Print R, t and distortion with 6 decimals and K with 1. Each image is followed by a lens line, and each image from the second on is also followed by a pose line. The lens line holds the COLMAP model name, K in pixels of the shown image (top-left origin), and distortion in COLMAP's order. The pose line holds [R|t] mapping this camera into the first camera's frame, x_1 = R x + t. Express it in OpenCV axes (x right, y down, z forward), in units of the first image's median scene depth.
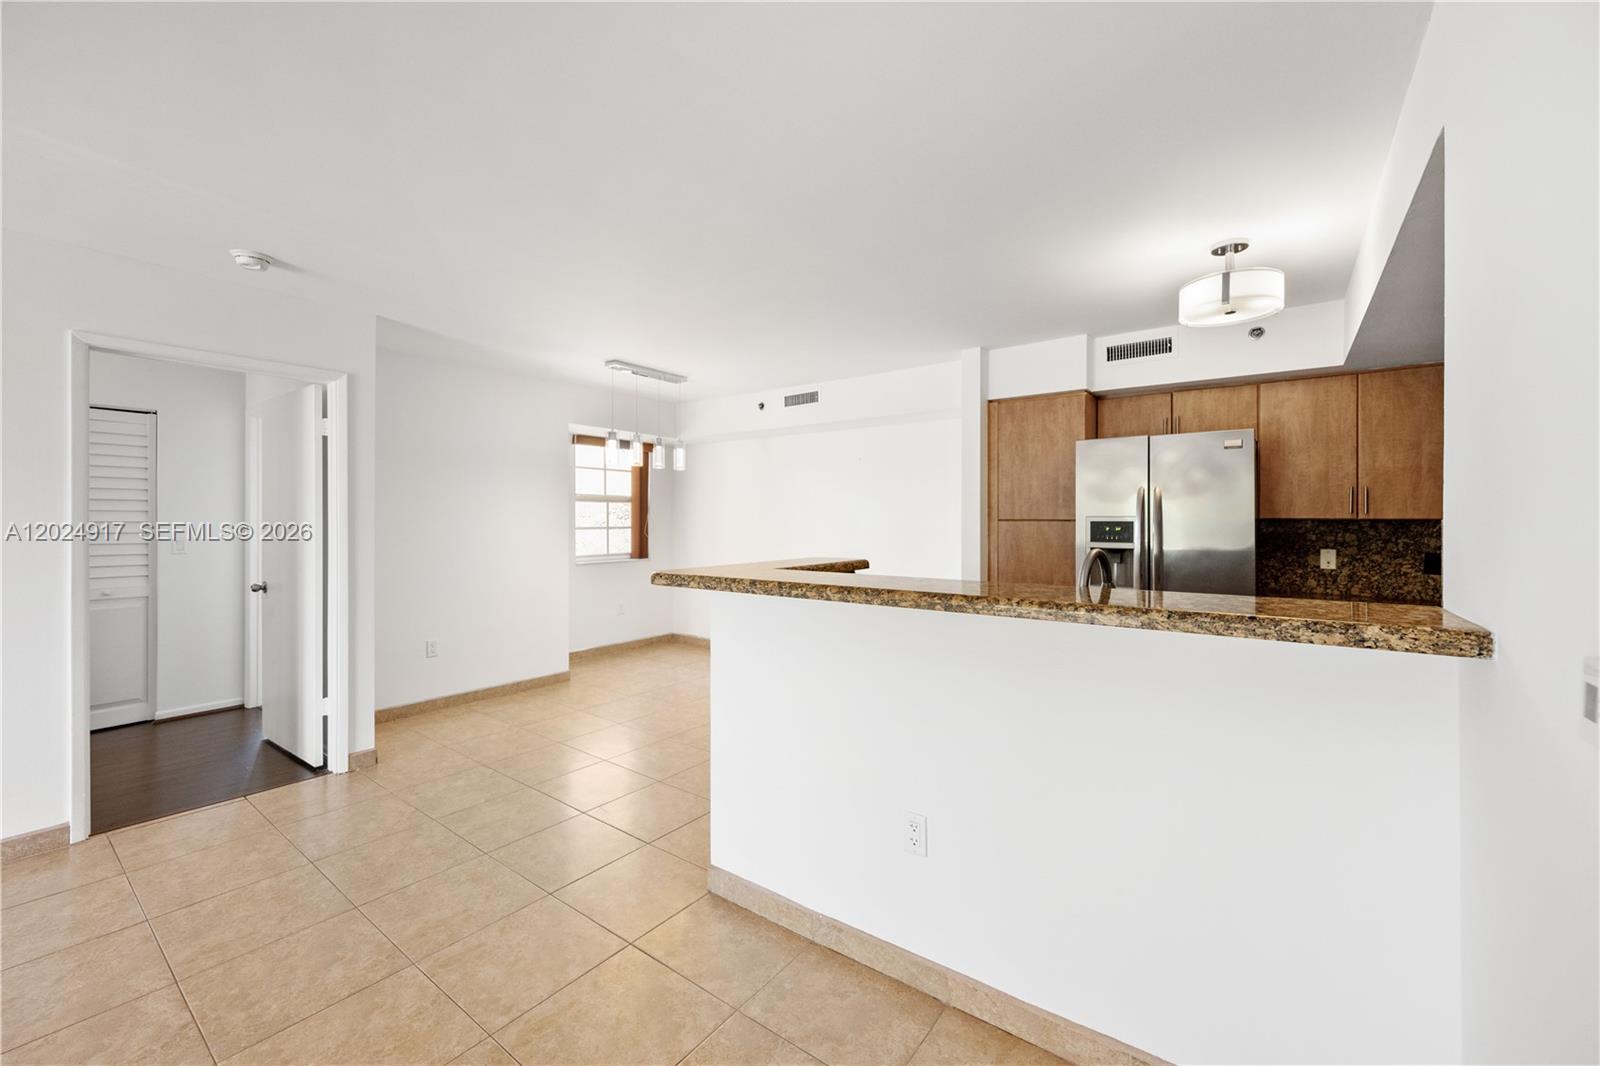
lens RADIAL K [[637.8, 0, 790.4], [0, 637.8, 524.0], [0, 0, 1]] dist [-0.001414, -0.000399]
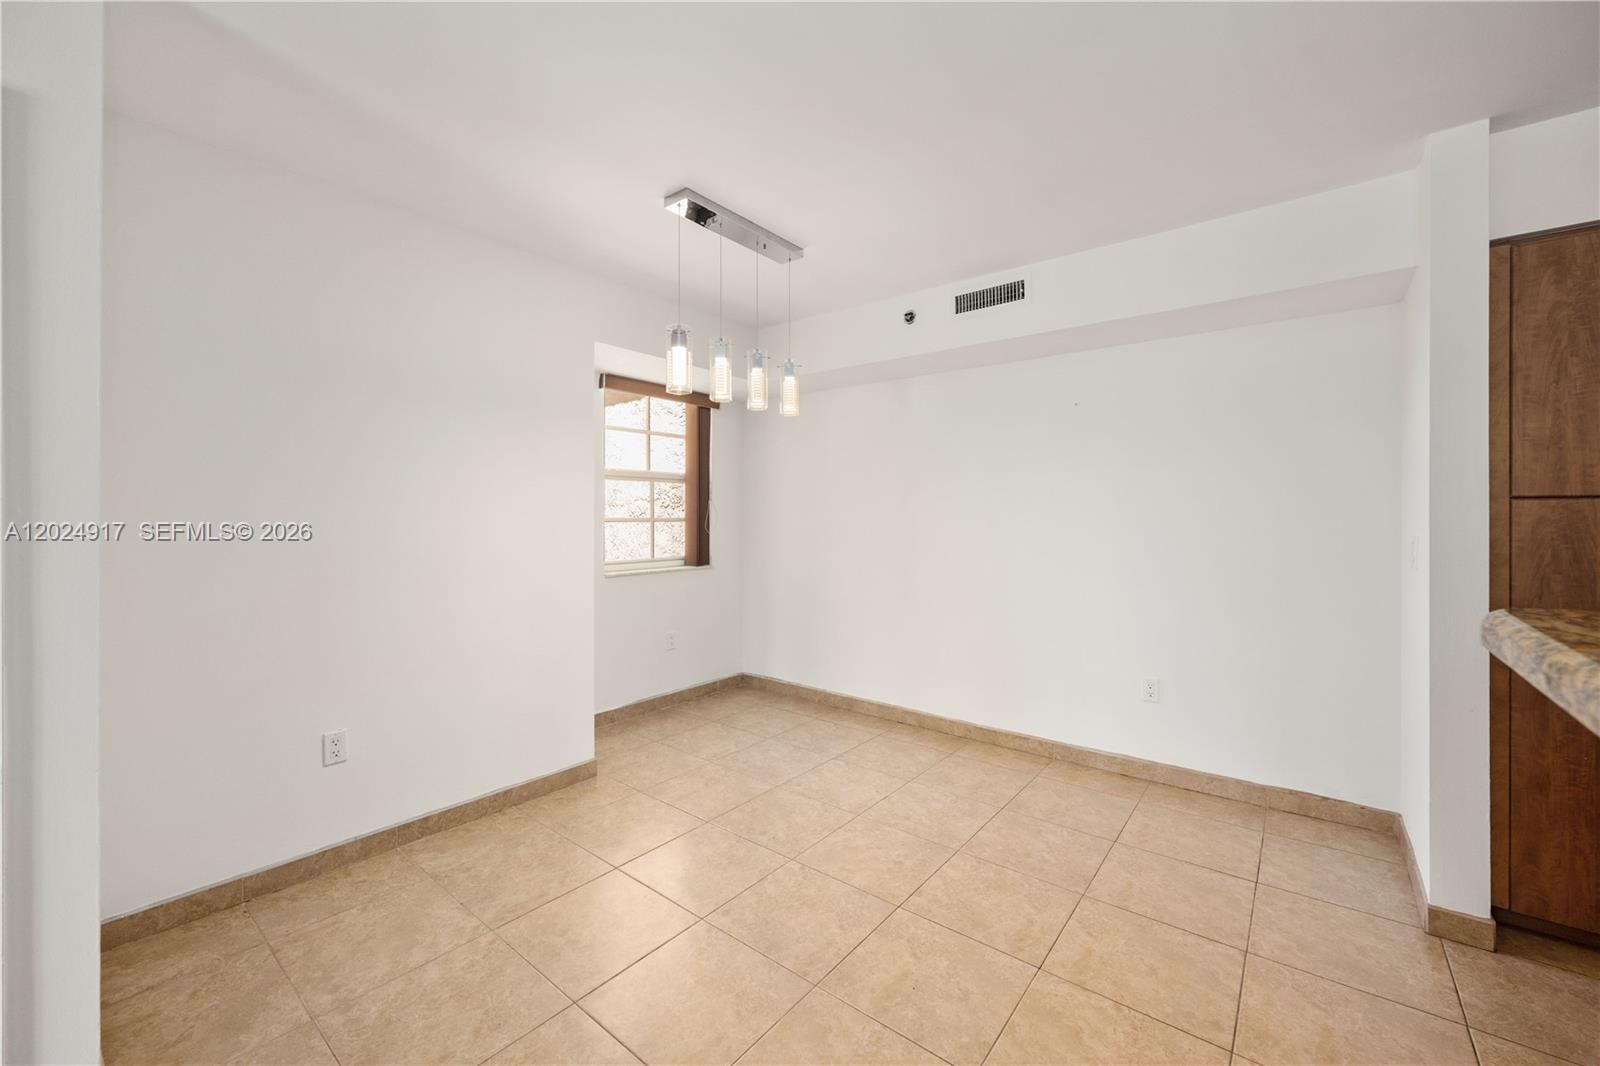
lens RADIAL K [[637.8, 0, 790.3], [0, 637.8, 518.1], [0, 0, 1]] dist [-0.001414, -0.000399]
pose [[0.999446, -0.000204, -0.033276, -0.193142], [0.000062, 0.999991, -0.004264, 0.011280], [0.033277, 0.004260, 0.999437, 0.547470]]
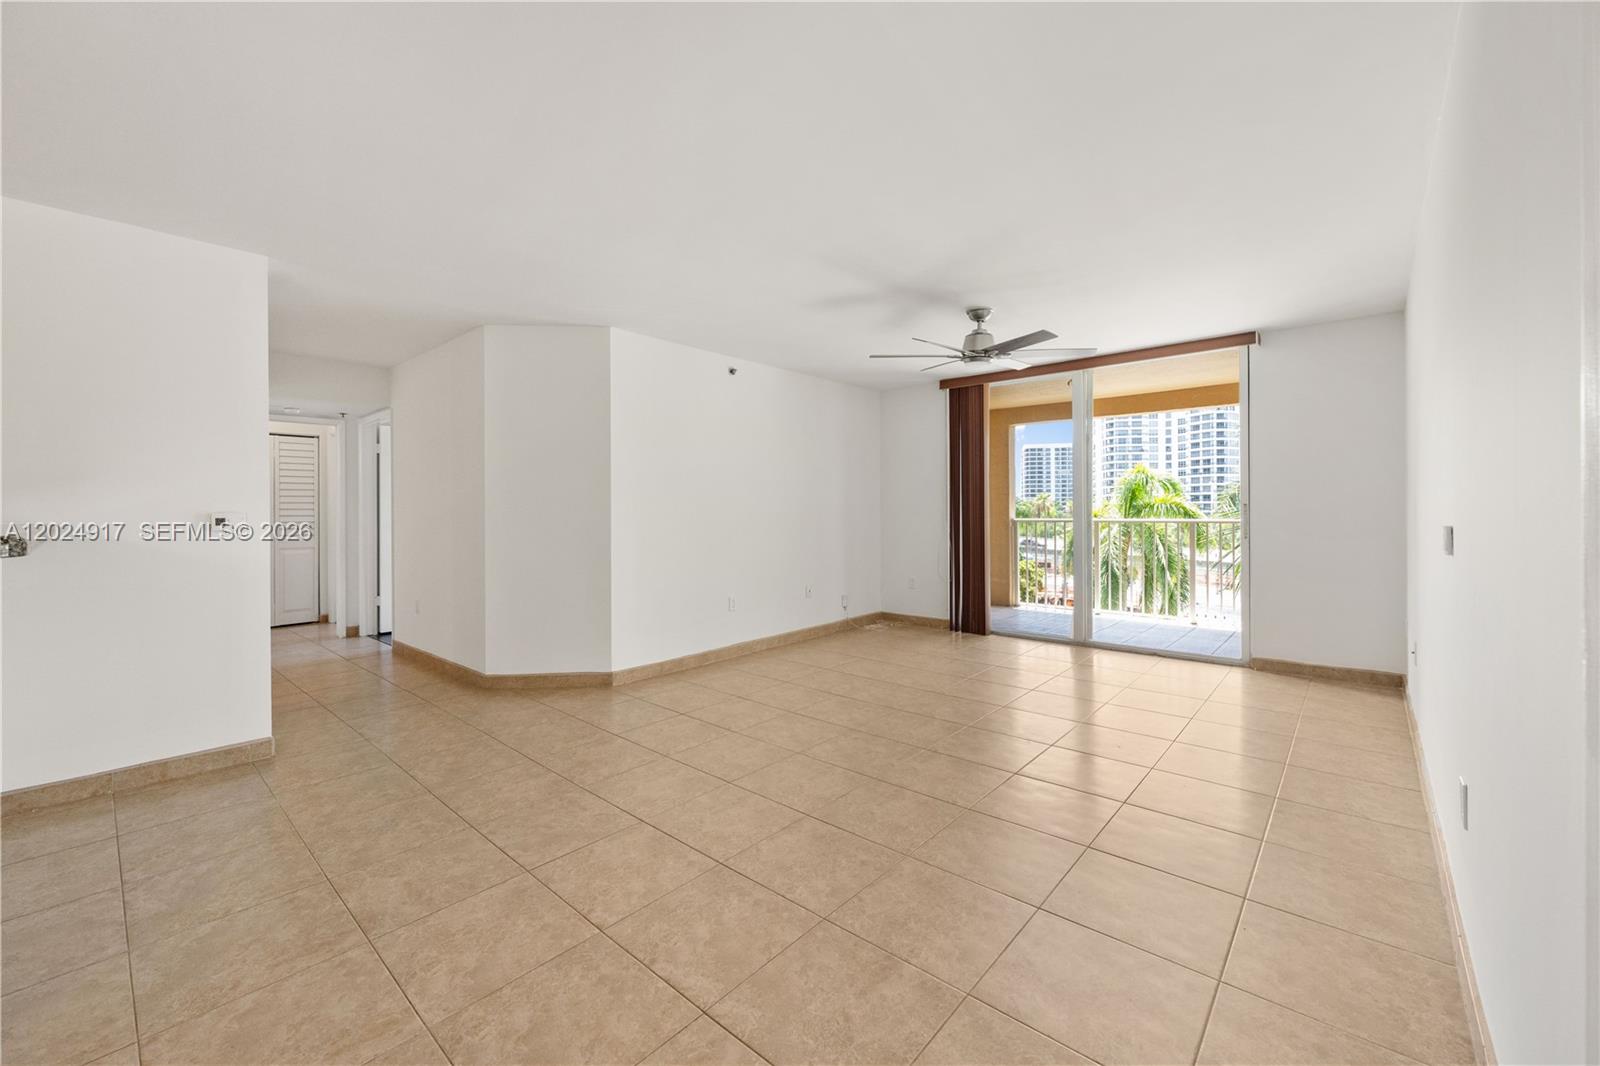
lens RADIAL K [[637.8, 0, 793.6], [0, 637.8, 507.9], [0, 0, 1]] dist [-0.001414, -0.000399]
pose [[-0.996515, 0.006482, 0.083157, -0.535523], [0.006618, 0.999977, 0.001355, 0.030267], [-0.083146, 0.001901, -0.996536, 0.841487]]
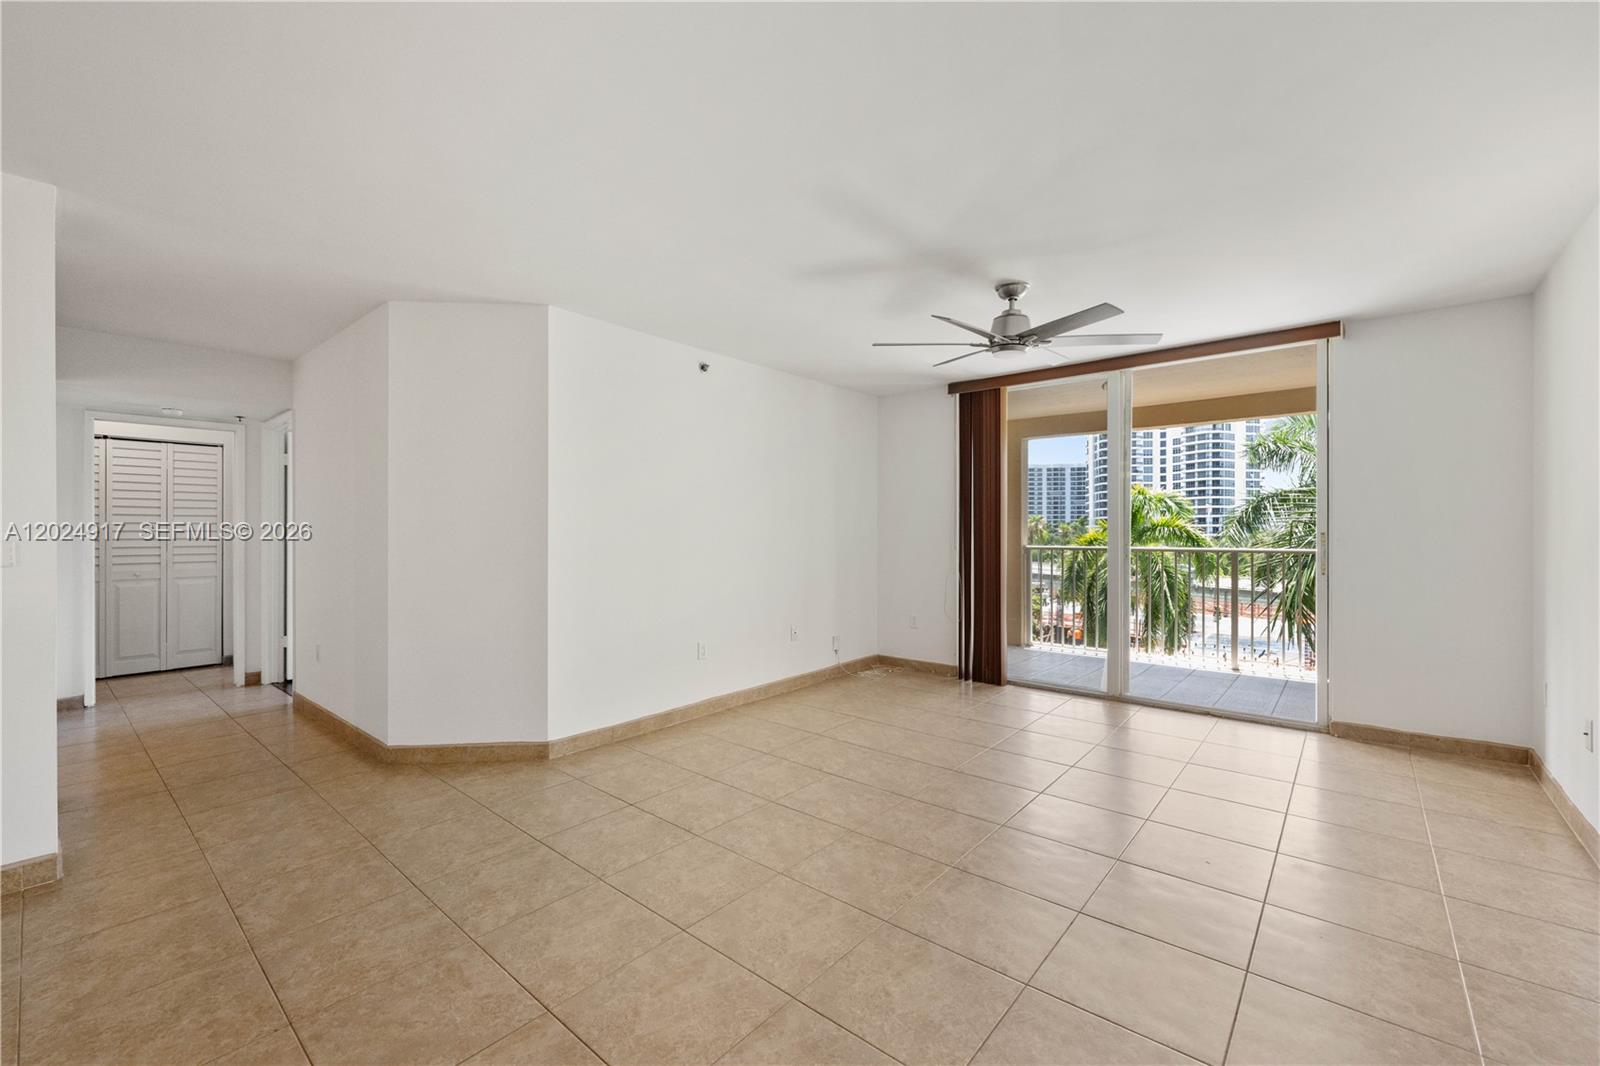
lens RADIAL K [[659.4, 0, 786.4], [0, 659.4, 532.8], [0, 0, 1]] dist [-0.002554, 0.001027]
pose [[-0.997570, 0.000110, 0.069672, -0.521040], [0.000661, 0.999969, 0.007894, 0.018032], [-0.069669, 0.007921, -0.997539, 0.653060]]
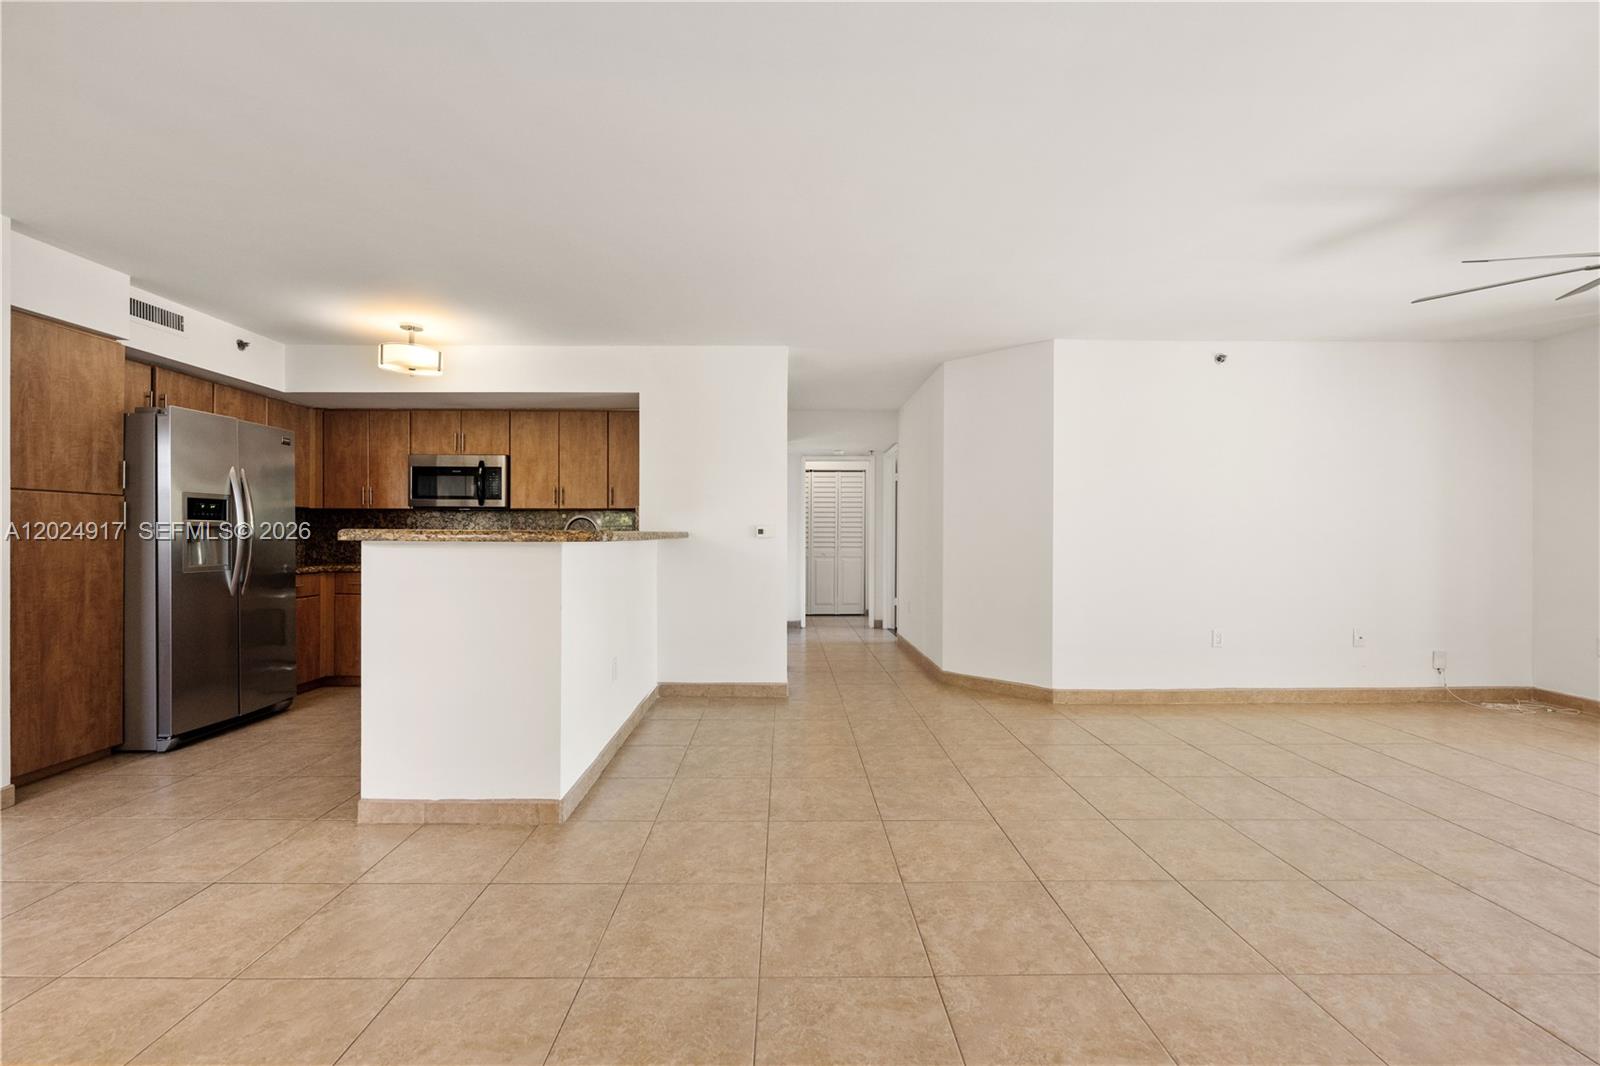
lens RADIAL K [[637.8, 0, 786.8], [0, 637.8, 537.4], [0, 0, 1]] dist [-0.001414, -0.000399]
pose [[-0.606494, -0.005240, 0.795071, -0.719012], [0.002270, 0.999963, 0.008323, 0.043514], [-0.795085, 0.006853, -0.606459, 0.791690]]
